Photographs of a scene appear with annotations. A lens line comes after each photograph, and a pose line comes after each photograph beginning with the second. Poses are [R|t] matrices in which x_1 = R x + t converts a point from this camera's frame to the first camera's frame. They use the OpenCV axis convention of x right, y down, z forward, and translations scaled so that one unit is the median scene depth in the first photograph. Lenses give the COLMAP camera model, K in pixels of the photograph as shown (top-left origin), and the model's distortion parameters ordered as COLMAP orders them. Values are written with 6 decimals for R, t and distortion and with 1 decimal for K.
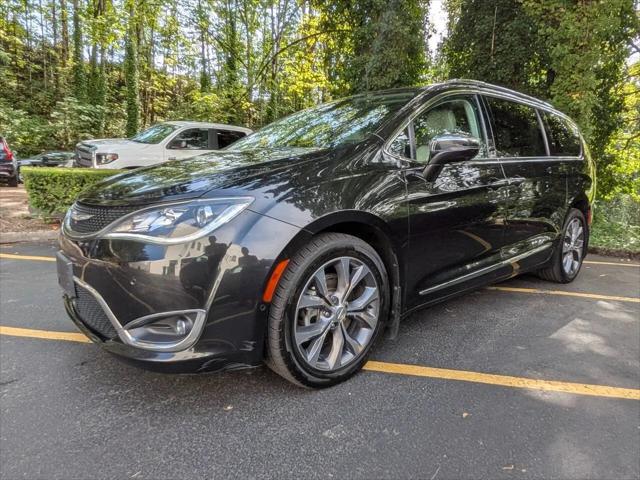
lens RADIAL K [[393.8, 0, 323.2], [0, 393.8, 240.9], [0, 0, 1]] dist [0.009143, 0.000448]
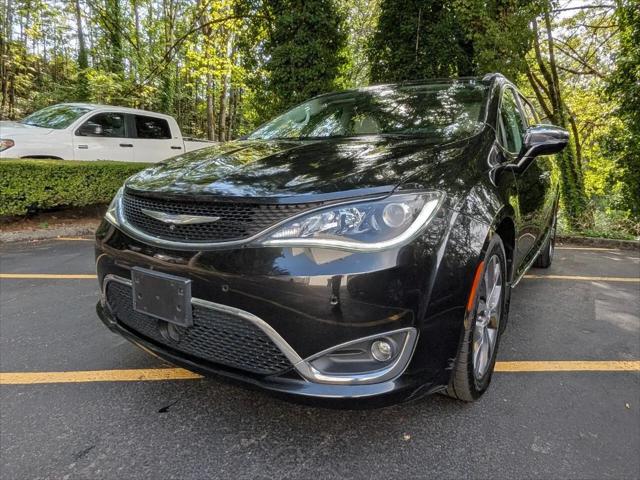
lens RADIAL K [[393.8, 0, 320.2], [0, 393.8, 242.0], [0, 0, 1]] dist [0.009143, 0.000448]
pose [[0.966006, -0.041140, 0.255225, -0.102111], [0.036422, 0.999068, 0.023186, -0.004778], [-0.255941, -0.013102, 0.966604, 0.037094]]
